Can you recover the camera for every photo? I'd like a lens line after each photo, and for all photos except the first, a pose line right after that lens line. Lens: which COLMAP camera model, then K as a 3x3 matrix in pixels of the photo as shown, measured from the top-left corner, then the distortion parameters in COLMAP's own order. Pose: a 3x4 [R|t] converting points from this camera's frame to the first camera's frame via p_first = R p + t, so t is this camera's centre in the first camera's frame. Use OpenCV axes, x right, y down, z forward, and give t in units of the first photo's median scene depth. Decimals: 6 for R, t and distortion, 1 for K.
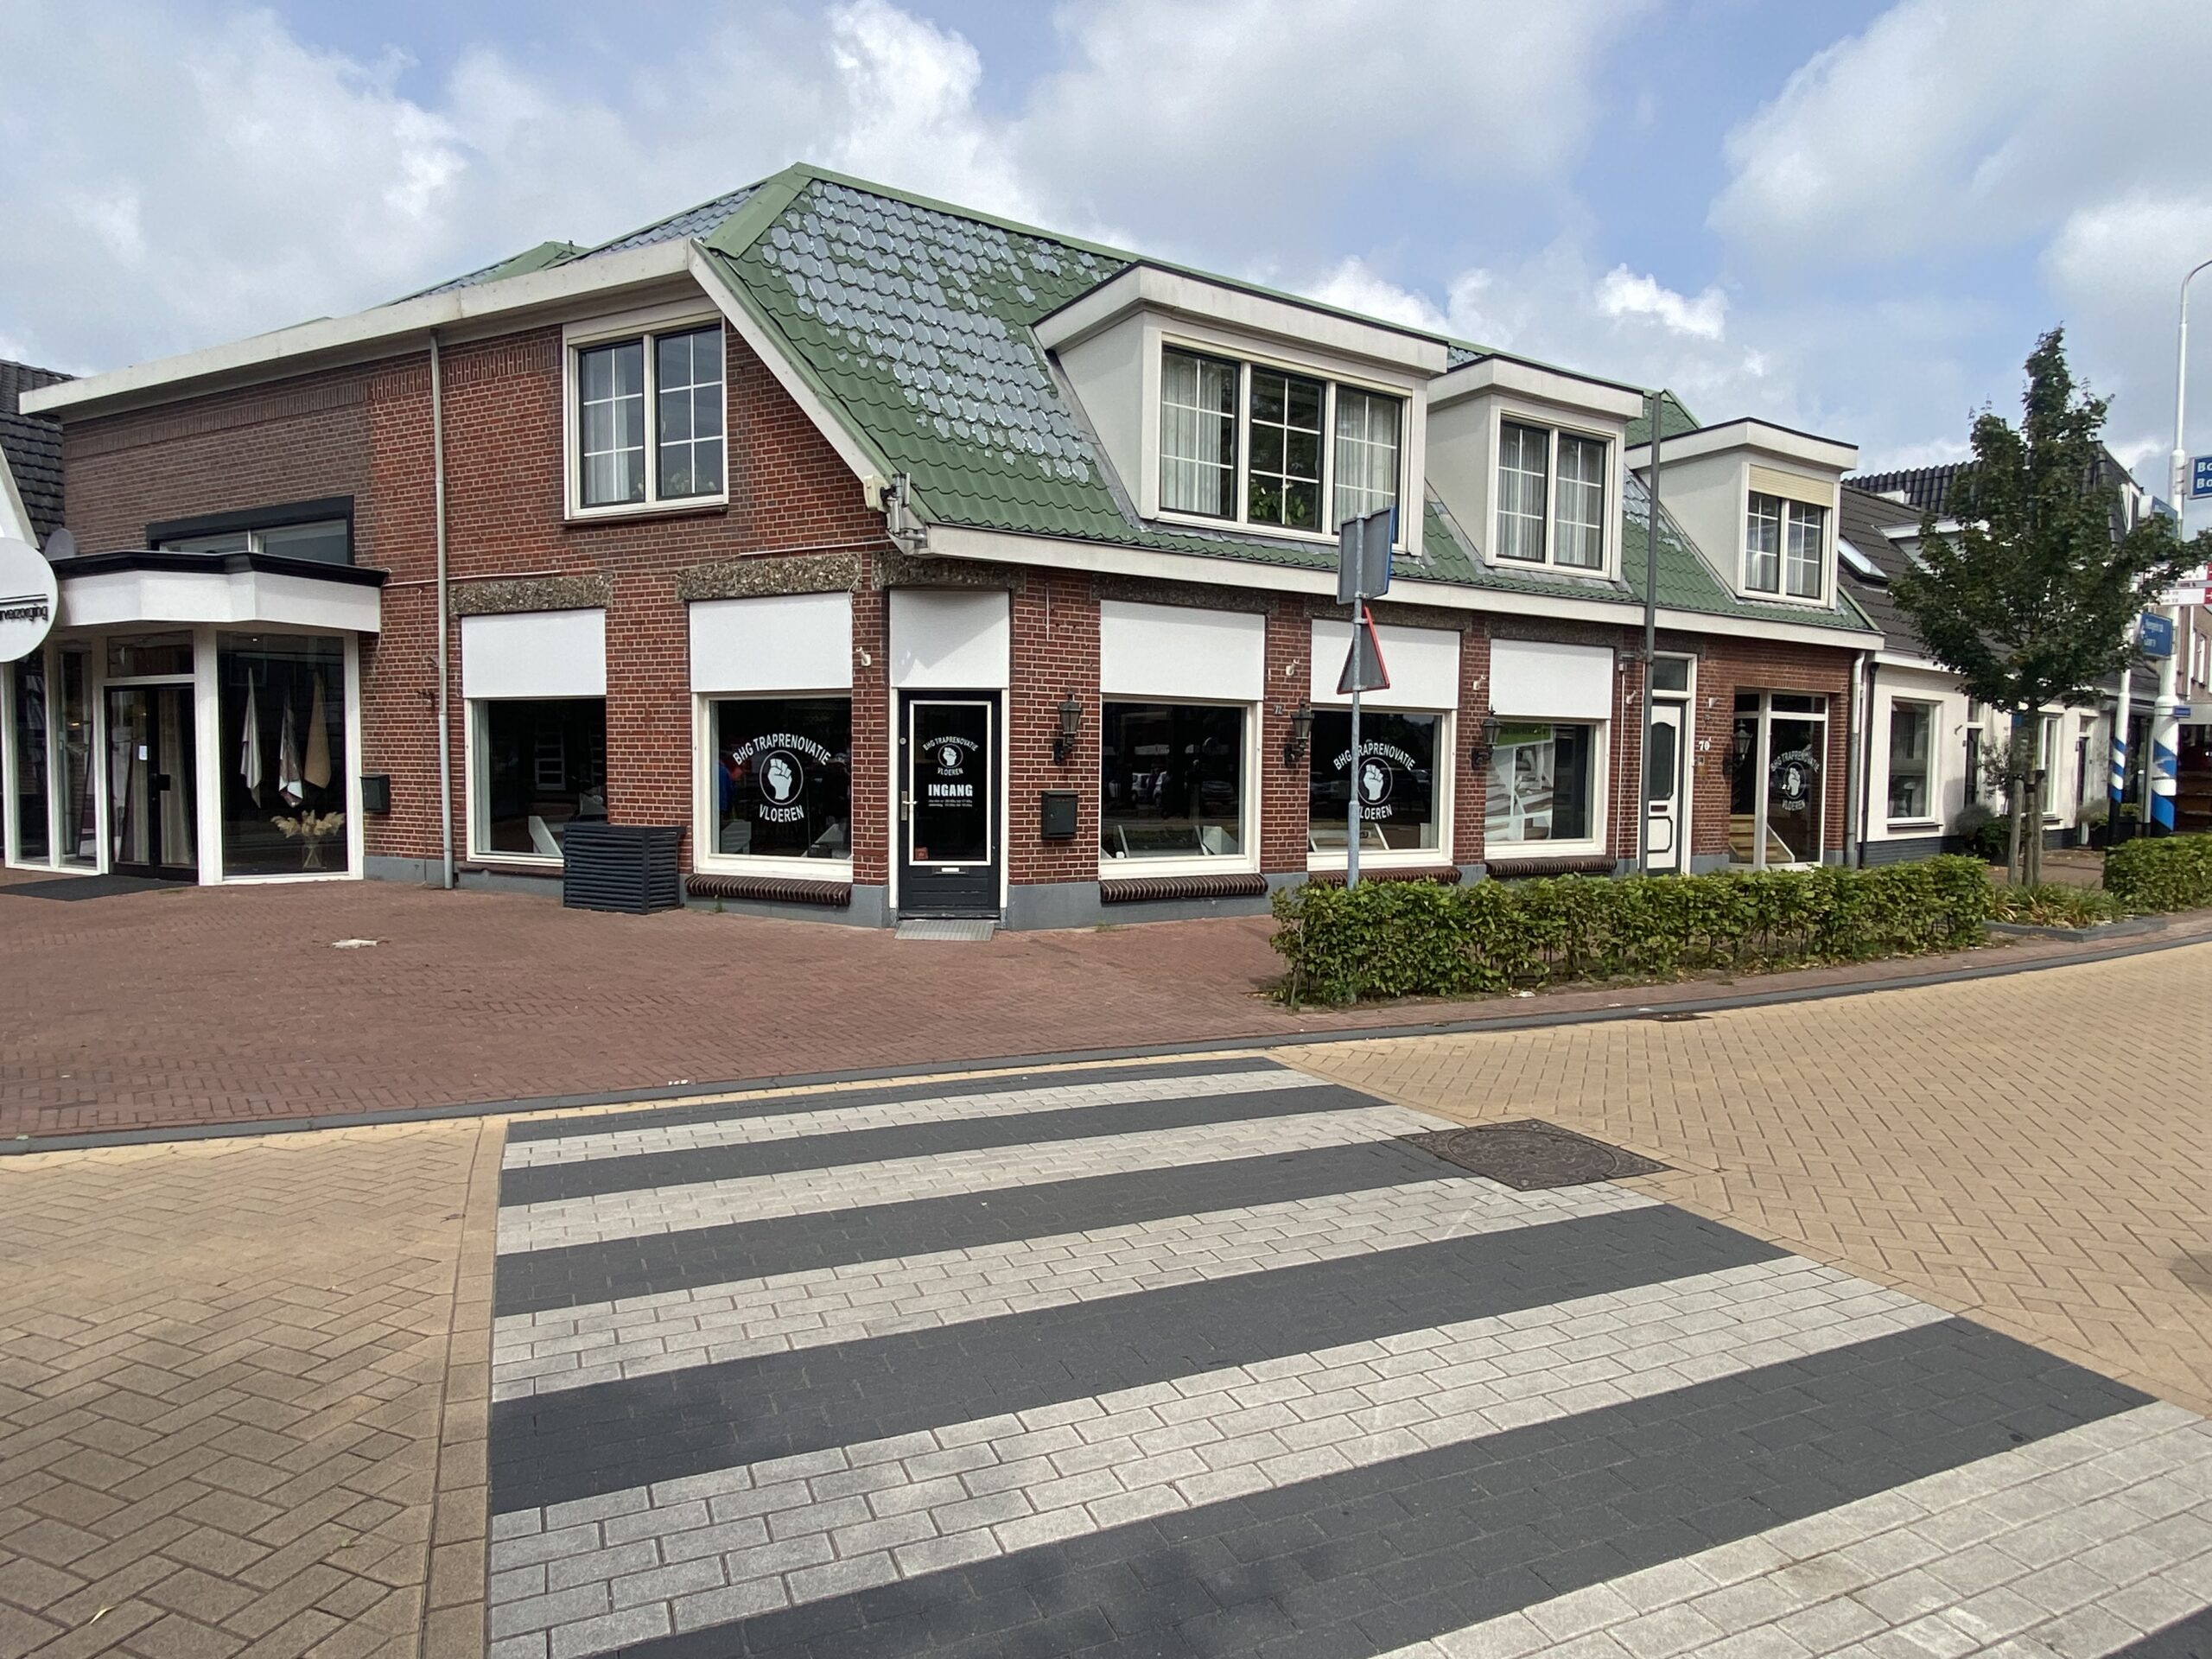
lens RADIAL K [[1284.8, 0, 1096.6], [0, 1284.8, 825.9], [0, 0, 1]] dist [-0.000256, 0.004092]
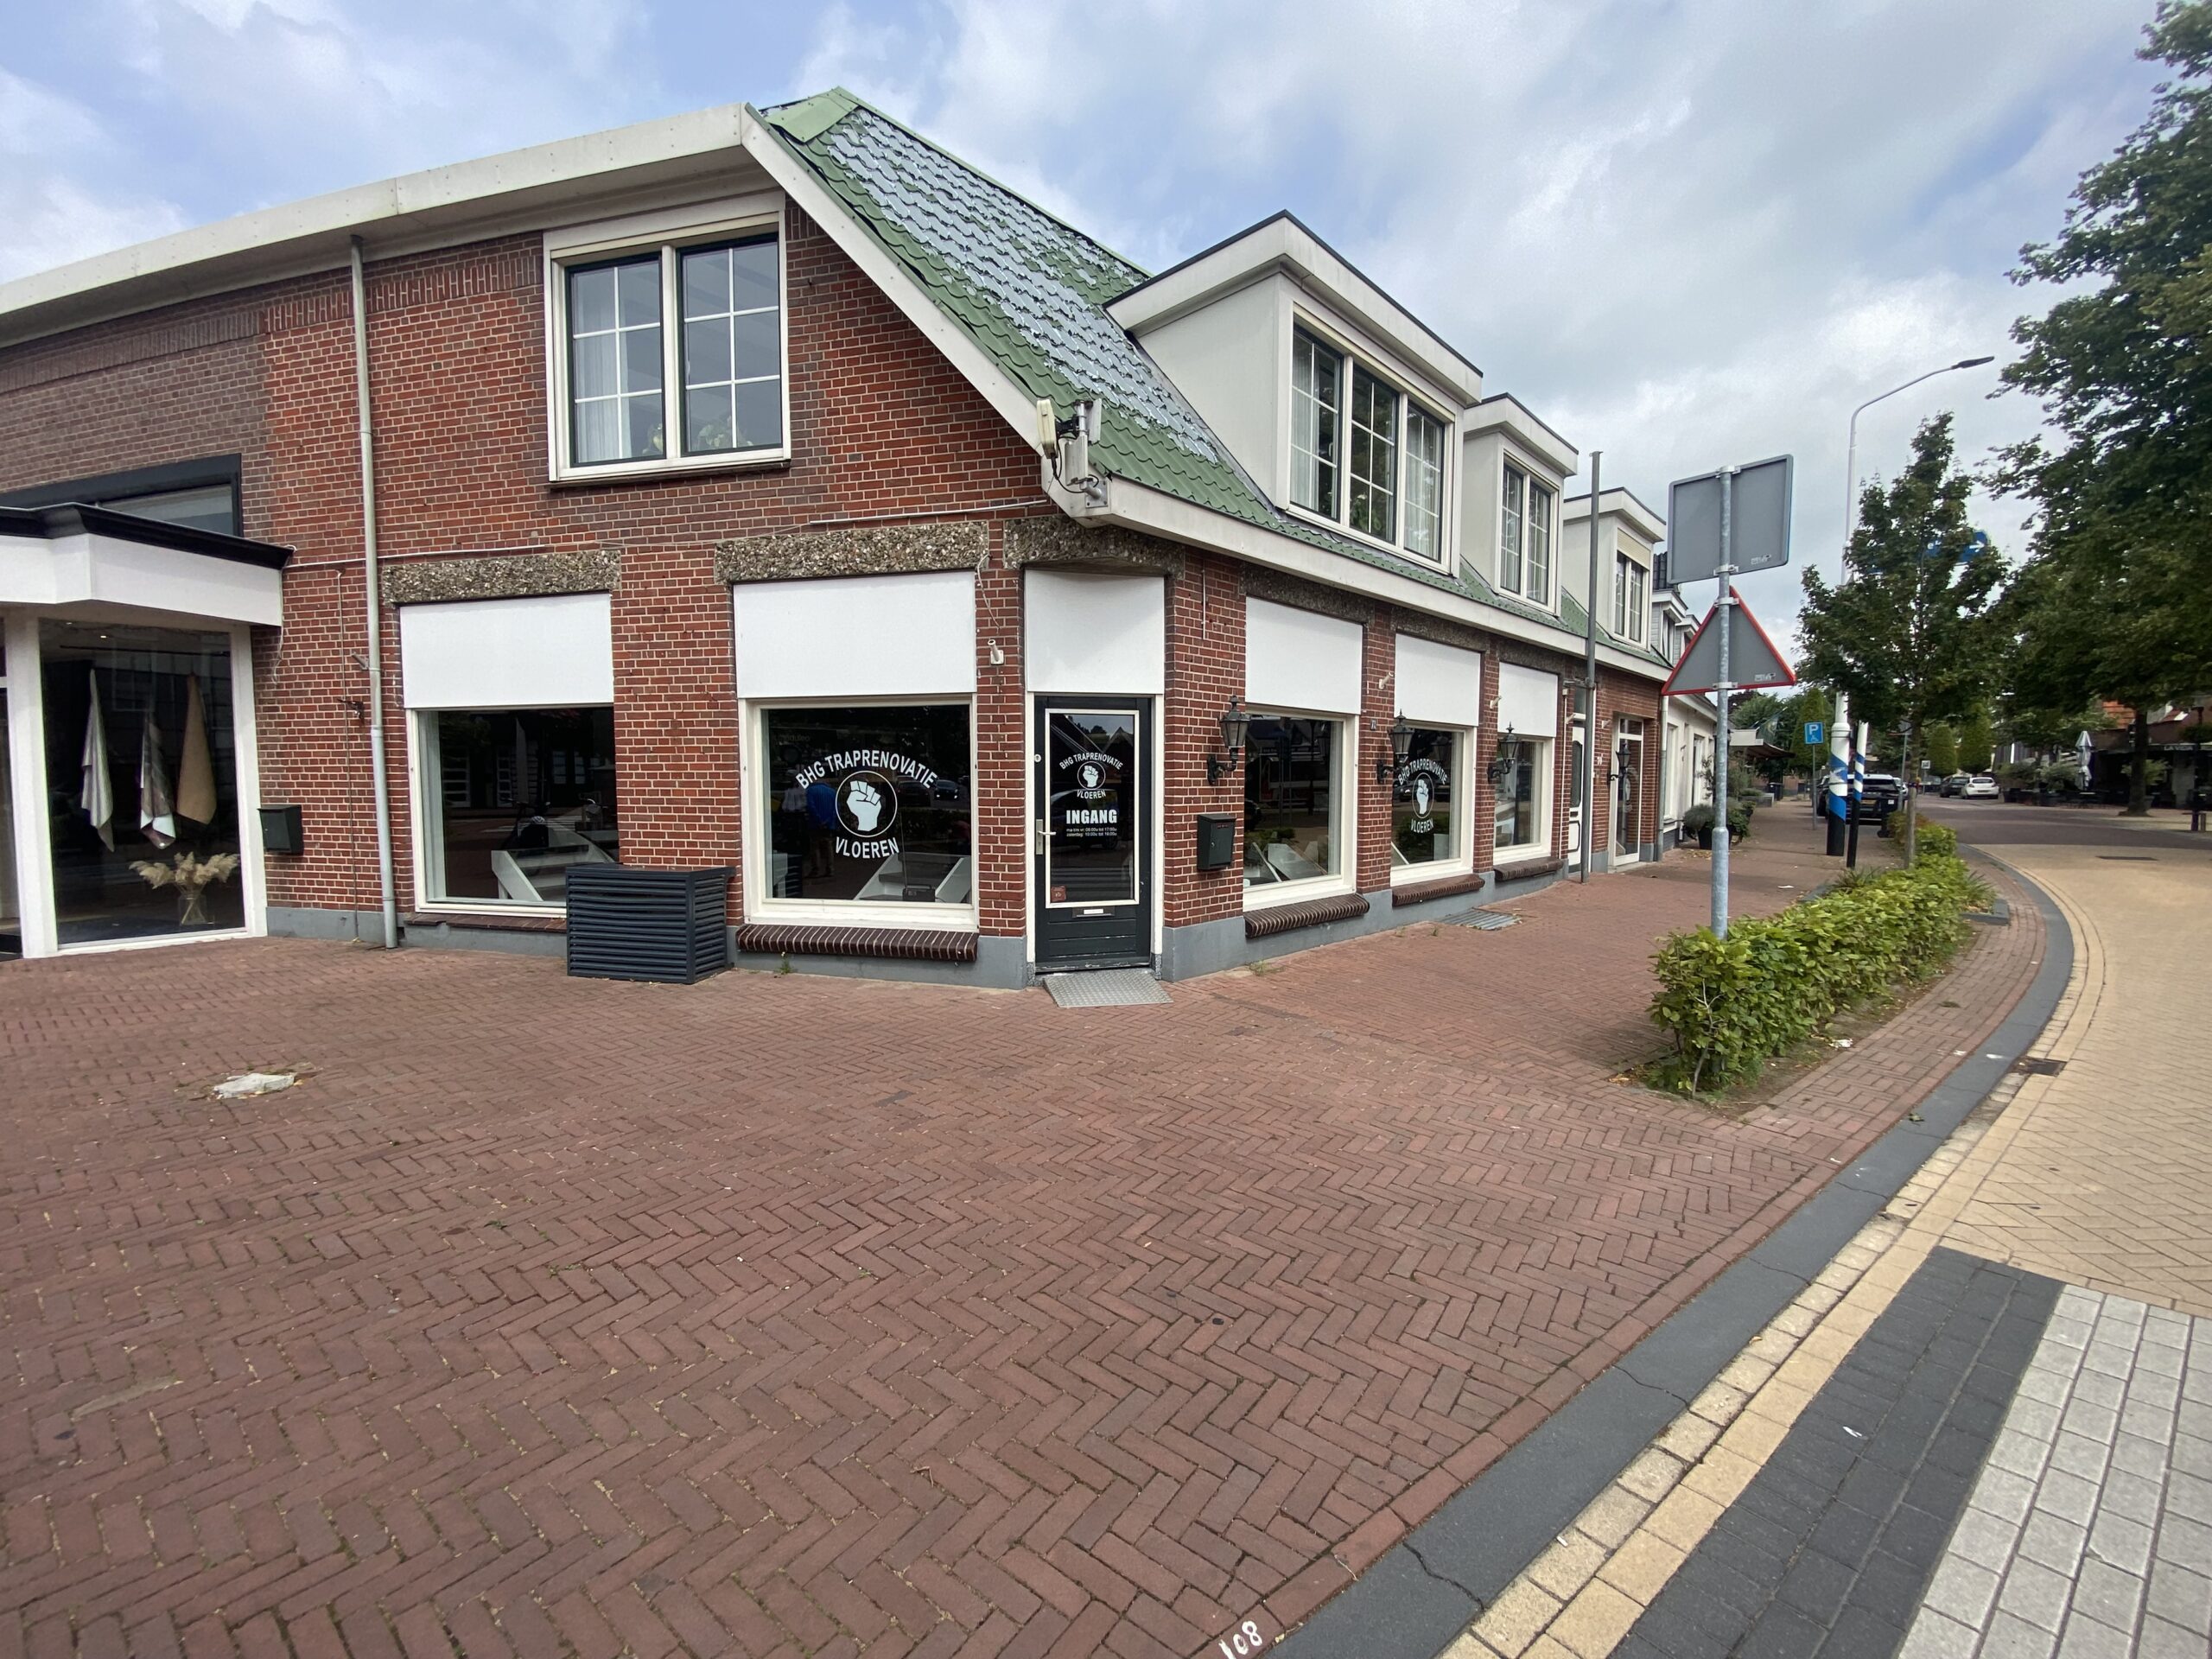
lens RADIAL K [[899.5, 0, 1098.0], [0, 899.5, 830.6], [0, 0, 1]] dist [-0.009175, -0.006726]
pose [[0.972465, -0.023209, 0.231892, -0.208801], [0.020636, 0.999696, 0.013512, -0.022556], [-0.232135, -0.008355, 0.972648, 0.369410]]
